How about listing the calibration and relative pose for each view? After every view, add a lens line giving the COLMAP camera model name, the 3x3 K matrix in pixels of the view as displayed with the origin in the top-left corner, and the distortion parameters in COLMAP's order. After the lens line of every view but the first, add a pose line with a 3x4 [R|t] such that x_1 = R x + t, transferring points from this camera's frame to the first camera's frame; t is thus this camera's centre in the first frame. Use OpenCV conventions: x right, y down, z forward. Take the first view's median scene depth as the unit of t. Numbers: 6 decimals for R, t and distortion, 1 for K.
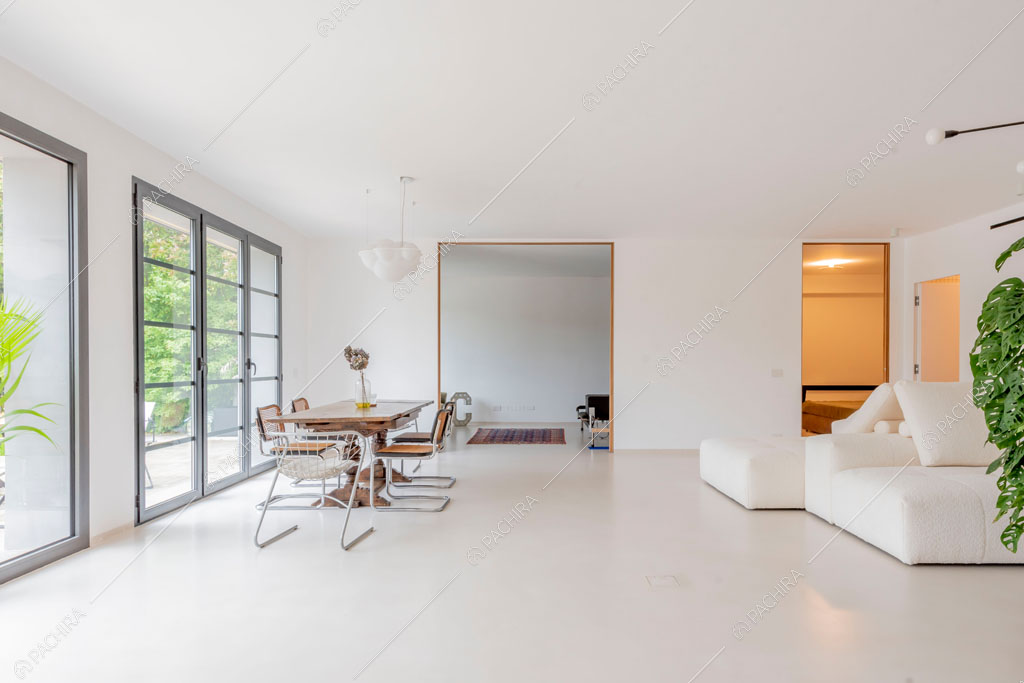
lens RADIAL K [[620.6, 0, 529.1], [0, 620.6, 369.8], [0, 0, 1]] dist [0.009629, -0.000364]
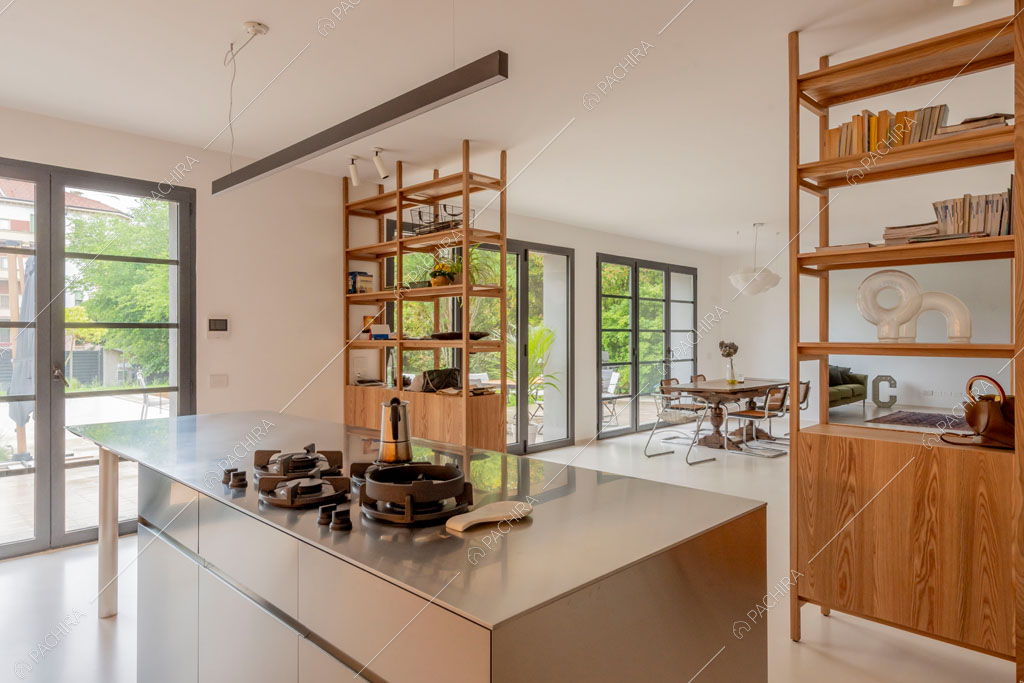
lens RADIAL K [[620.6, 0, 512.3], [0, 620.6, 339.9], [0, 0, 1]] dist [0.009629, -0.000364]
pose [[0.709062, 0.001540, -0.705145, 0.394246], [-0.006425, 0.999970, -0.004277, -0.031175], [0.705117, 0.007564, 0.709050, -0.392711]]
